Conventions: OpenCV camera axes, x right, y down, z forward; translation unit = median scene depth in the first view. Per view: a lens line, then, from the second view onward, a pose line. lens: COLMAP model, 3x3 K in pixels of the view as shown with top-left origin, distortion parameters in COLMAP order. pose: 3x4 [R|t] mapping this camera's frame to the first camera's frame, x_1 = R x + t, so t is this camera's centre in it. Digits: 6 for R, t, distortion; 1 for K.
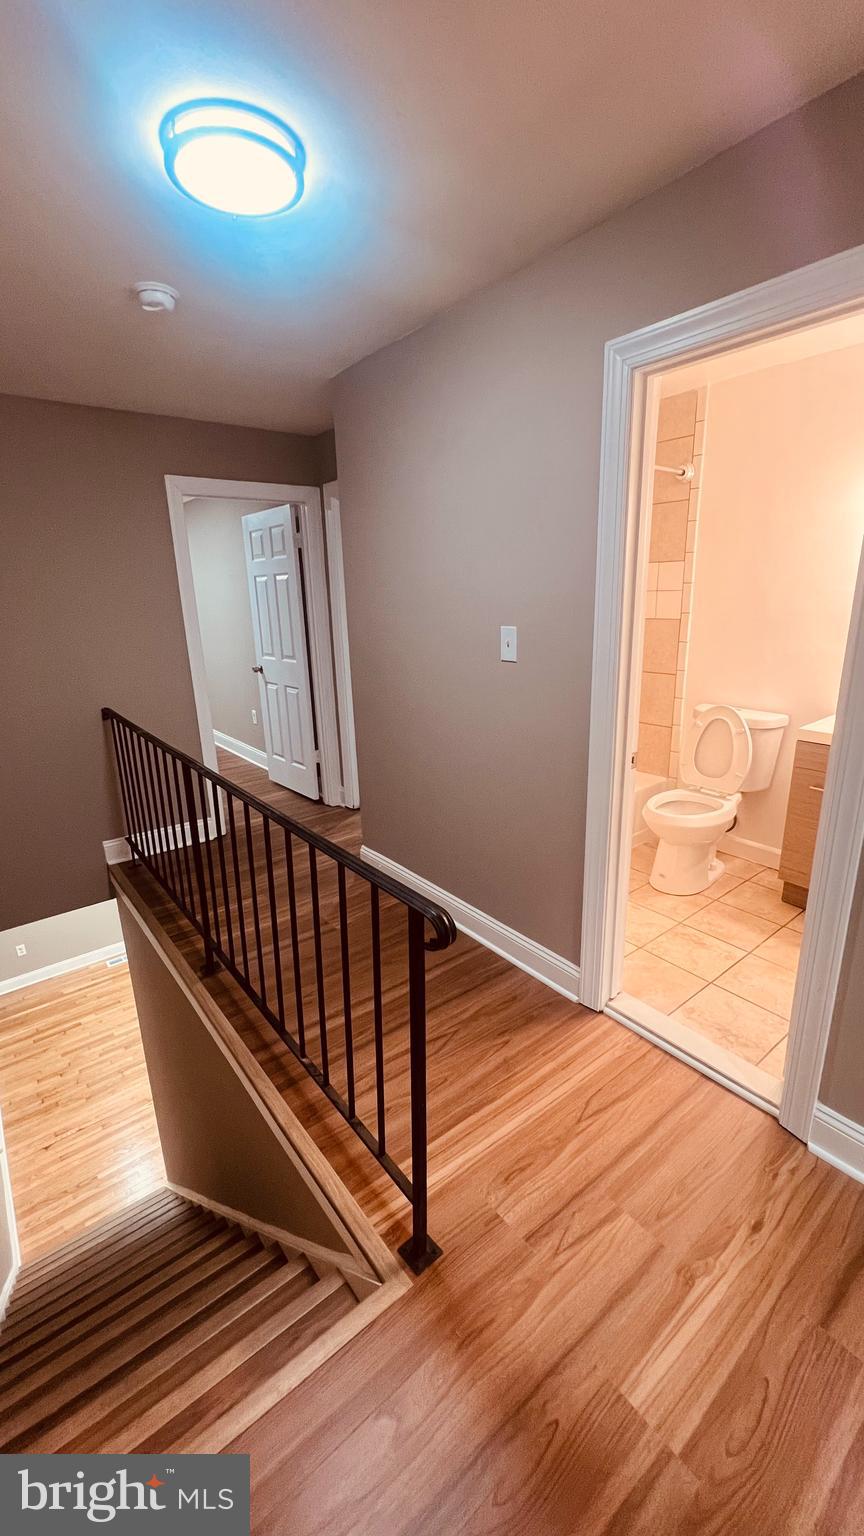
lens RADIAL K [[617.4, 0, 432.0], [0, 617.4, 768.0], [0, 0, 1]] dist [-0.000778, 0.000576]
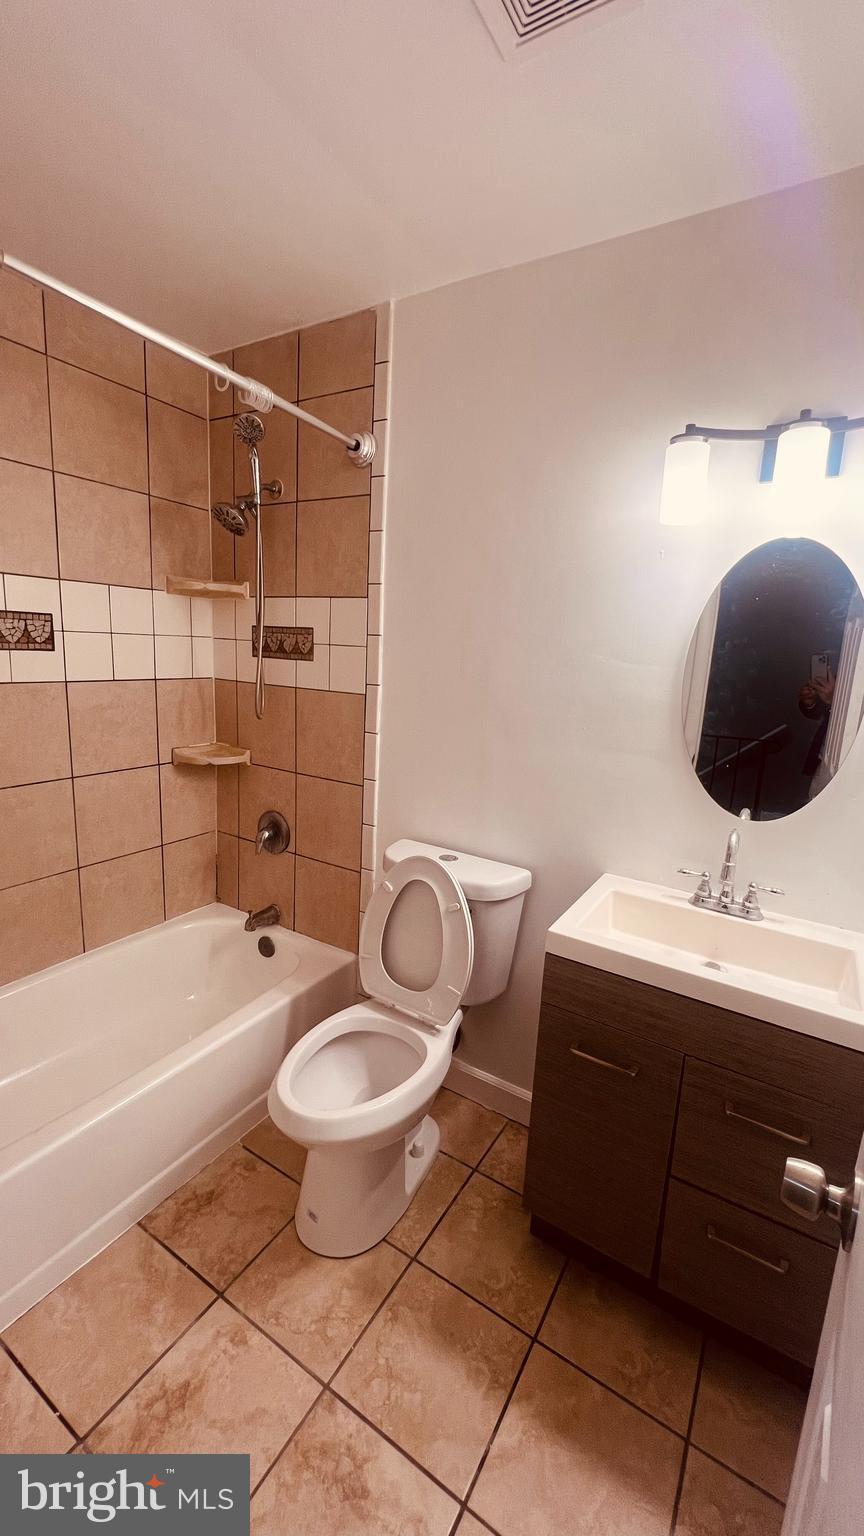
lens RADIAL K [[617.4, 0, 432.0], [0, 617.4, 768.0], [0, 0, 1]] dist [-0.000778, 0.000576]
pose [[0.938738, 0.008249, 0.344532, 0.261824], [0.020064, 0.996710, -0.078531, -0.124505], [-0.344046, 0.080633, 0.935484, 0.435478]]
